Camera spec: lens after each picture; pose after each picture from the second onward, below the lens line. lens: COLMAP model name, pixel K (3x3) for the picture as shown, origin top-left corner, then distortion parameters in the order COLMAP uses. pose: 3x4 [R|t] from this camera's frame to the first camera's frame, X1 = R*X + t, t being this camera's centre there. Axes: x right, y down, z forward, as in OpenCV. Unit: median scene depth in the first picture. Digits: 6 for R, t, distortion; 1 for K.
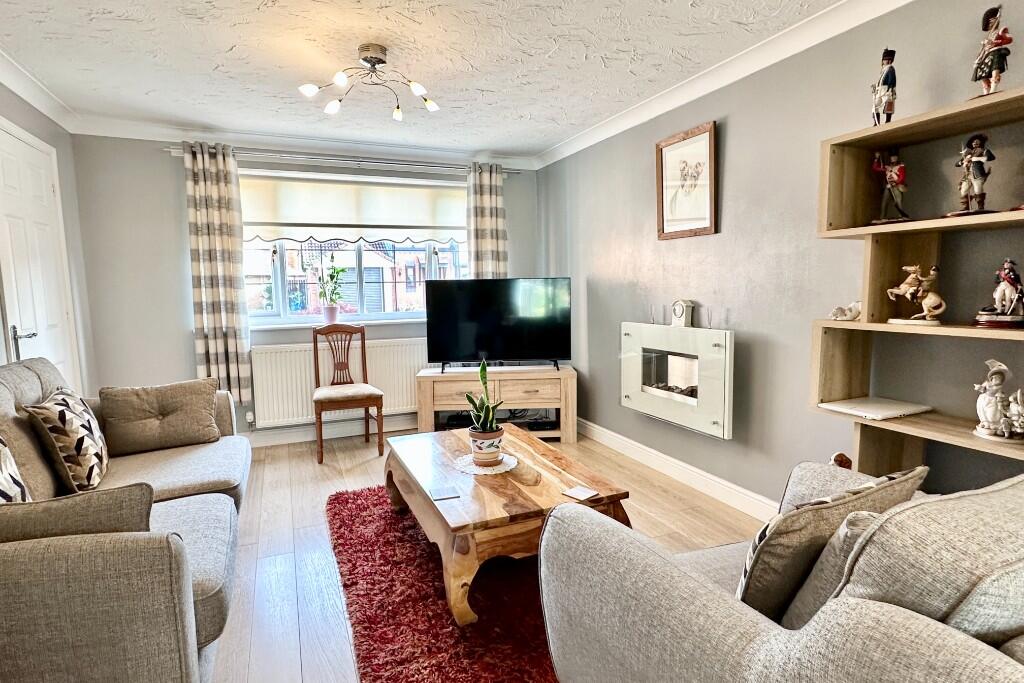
lens RADIAL K [[545.4, 0, 507.9], [0, 545.4, 343.1], [0, 0, 1]] dist [-0.000312, 0.000671]
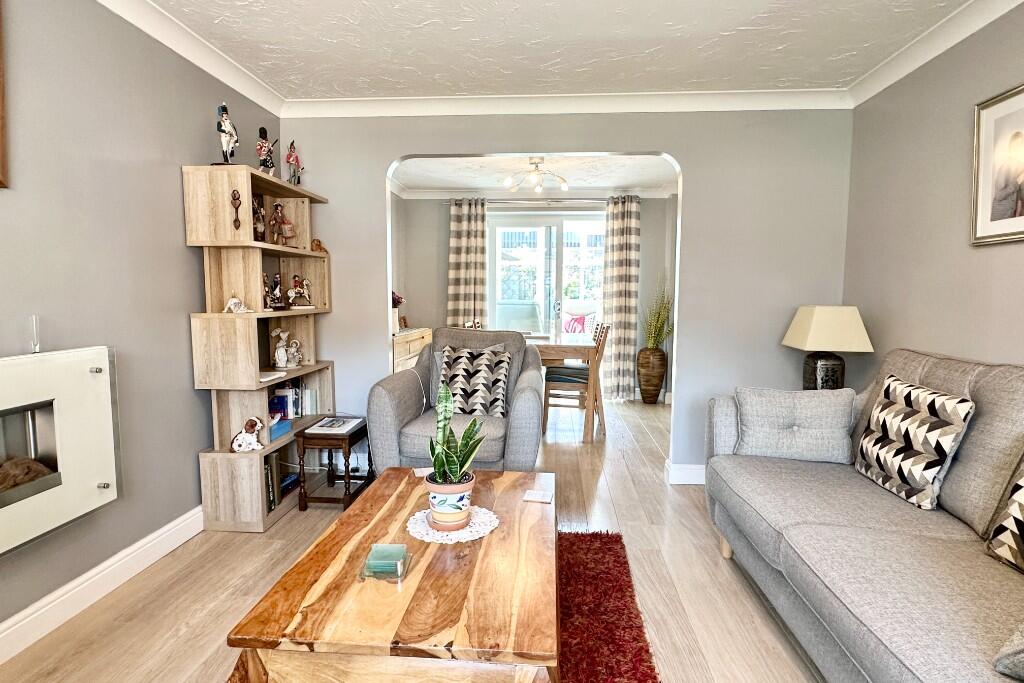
lens RADIAL K [[545.4, 0, 514.3], [0, 545.4, 345.5], [0, 0, 1]] dist [-0.000312, 0.000671]
pose [[-0.892651, -0.029687, 0.449769, -0.353890], [0.058306, 0.981841, 0.180524, -0.110907], [-0.446961, 0.187370, -0.874711, 1.279361]]
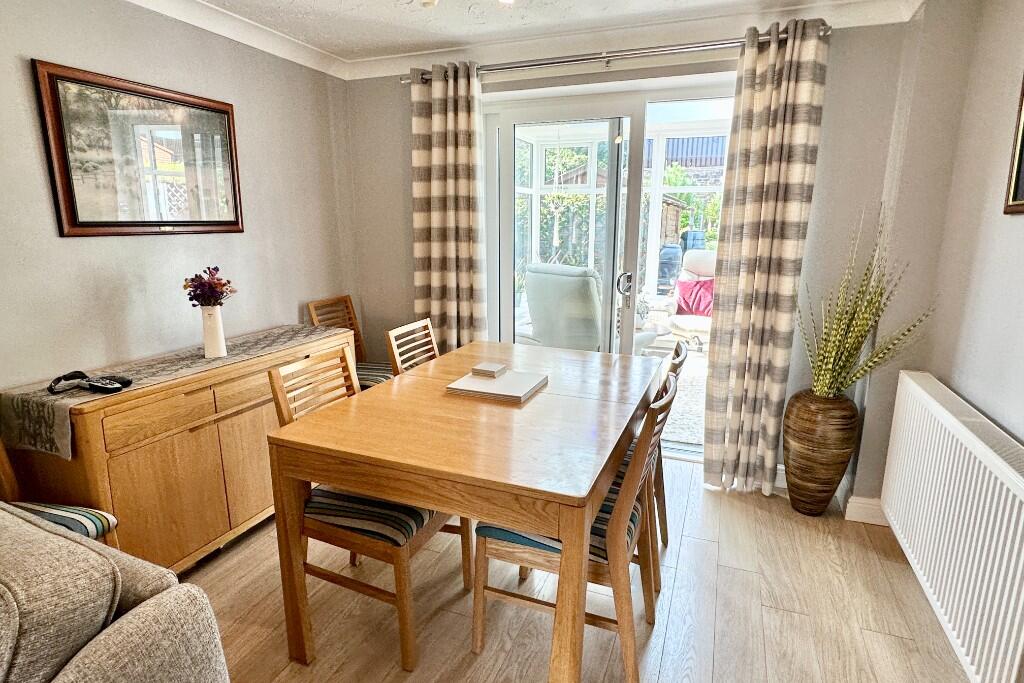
lens RADIAL K [[545.4, 0, 511.0], [0, 545.4, 342.6], [0, 0, 1]] dist [-0.000312, 0.000671]
pose [[-0.717563, -0.138219, 0.682641, -0.127982], [0.085637, 0.955166, 0.283417, -0.077119], [-0.691209, 0.261828, -0.673555, 0.213842]]
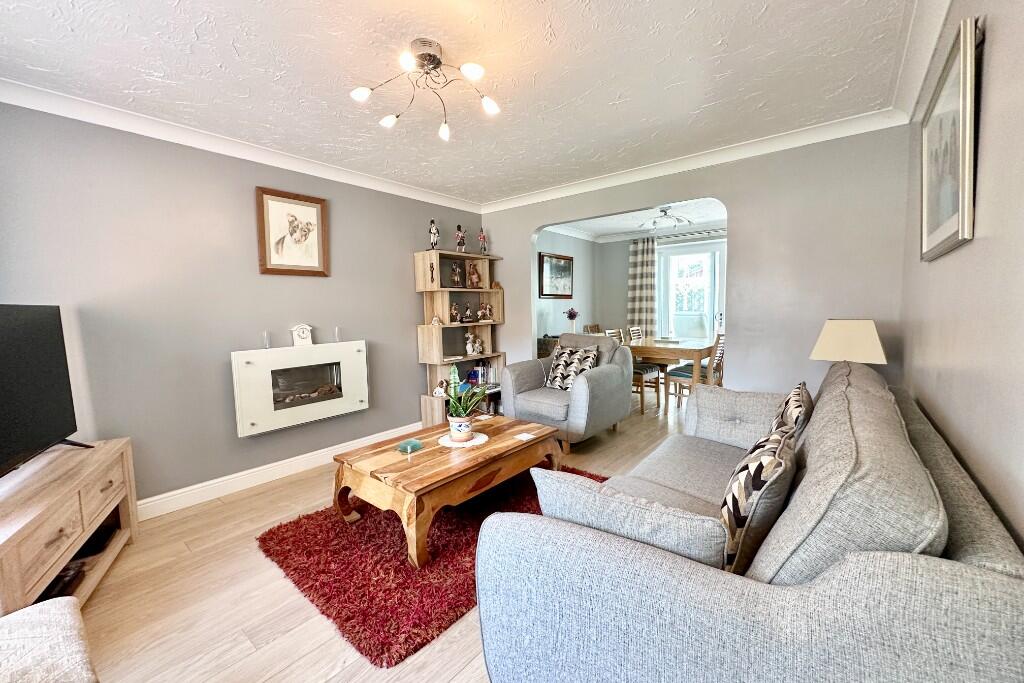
lens RADIAL K [[410.5, 0, 511.7], [0, 410.5, 338.8], [0, 0, 1]] dist [0.001185, -0.000361]
pose [[-0.471988, -0.041639, 0.880621, -0.805069], [0.122085, 0.986173, 0.112064, -0.101405], [-0.873111, 0.160403, -0.460378, 1.092034]]
